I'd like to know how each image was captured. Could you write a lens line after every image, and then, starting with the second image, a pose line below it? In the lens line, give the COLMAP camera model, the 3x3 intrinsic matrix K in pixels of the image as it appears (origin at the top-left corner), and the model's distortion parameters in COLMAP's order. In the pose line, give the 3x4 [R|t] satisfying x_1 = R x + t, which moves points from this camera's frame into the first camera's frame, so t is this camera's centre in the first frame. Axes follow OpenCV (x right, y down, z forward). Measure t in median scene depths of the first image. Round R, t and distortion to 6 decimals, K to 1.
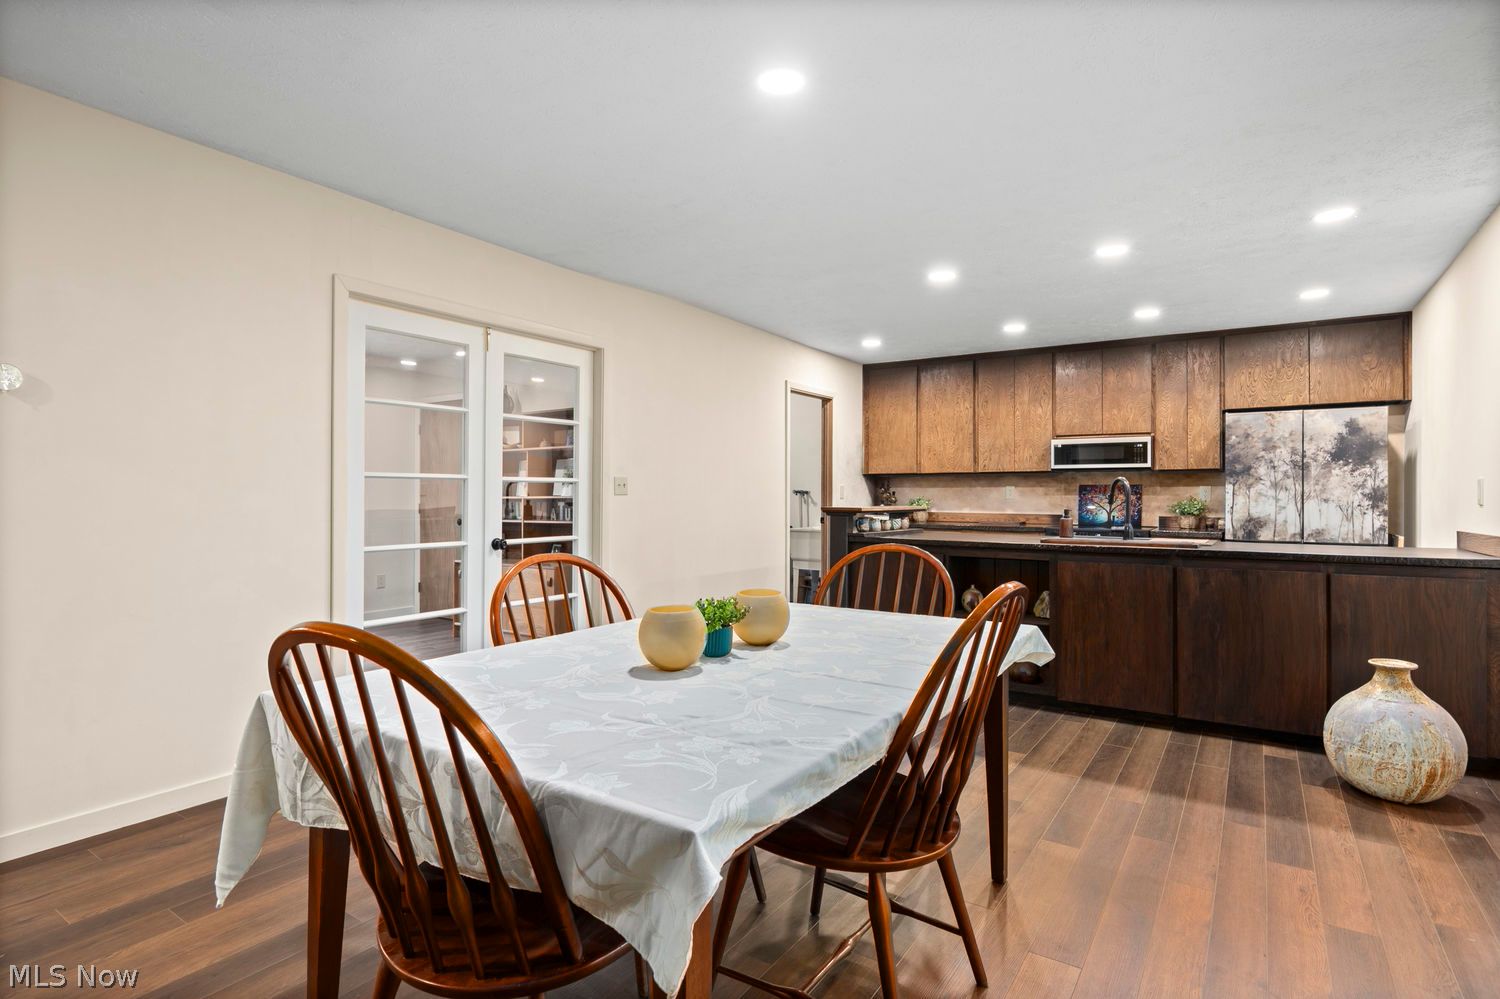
lens RADIAL K [[743.9, 0, 758.8], [0, 743.9, 500.4], [0, 0, 1]] dist [-0.003820, -0.000211]
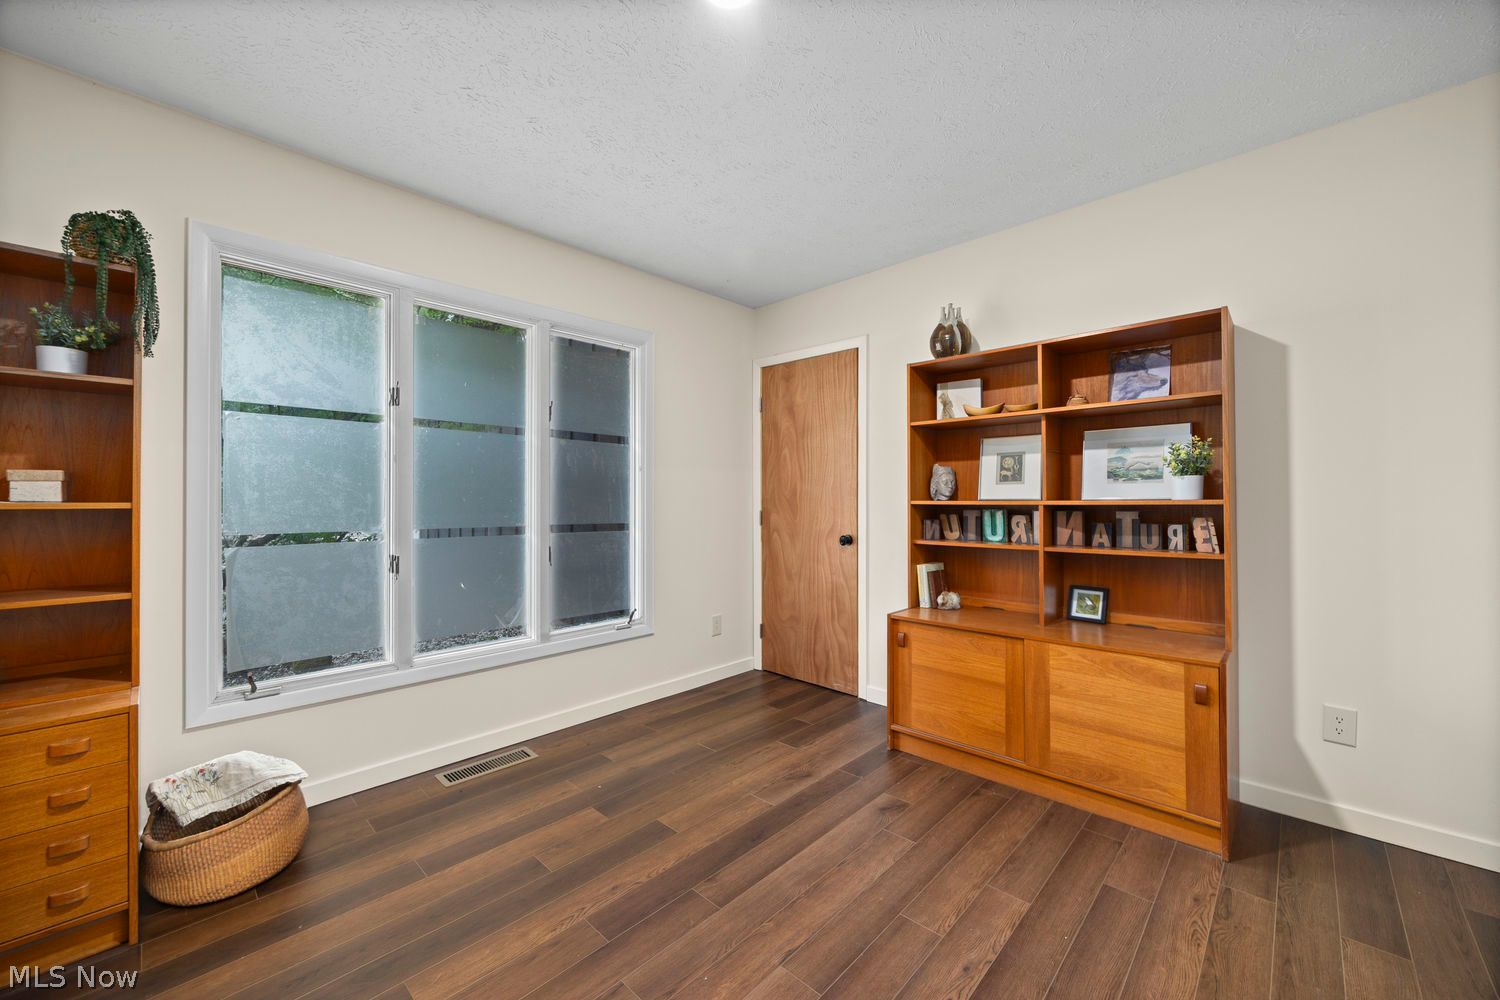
lens RADIAL K [[598.4, 0, 755.3], [0, 598.4, 508.5], [0, 0, 1]] dist [0.007478, -0.000863]
pose [[0.983601, -0.000006, -0.180358, -0.478949], [0.001856, 0.999947, 0.010091, -0.004649], [0.180348, -0.010260, 0.983549, 0.595110]]
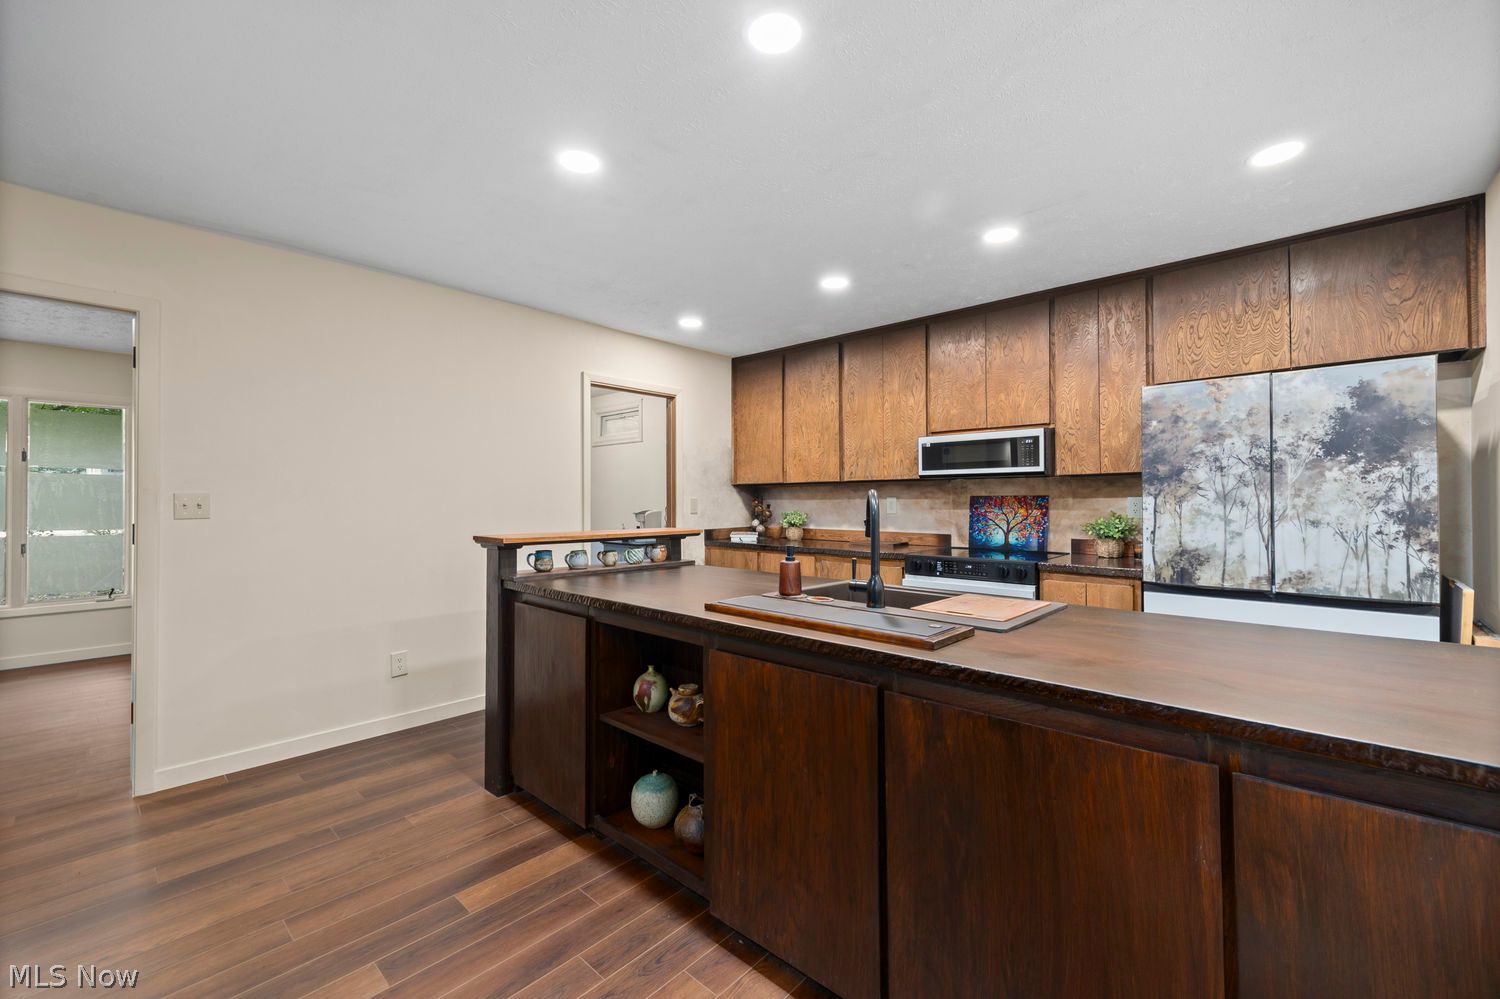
lens RADIAL K [[598.4, 0, 752.6], [0, 598.4, 499.6], [0, 0, 1]] dist [0.007478, -0.000863]
pose [[0.988387, -0.006822, -0.151803, 0.356635], [0.005575, 0.999947, -0.008636, -0.015382], [0.151854, 0.007690, 0.988373, 0.414438]]
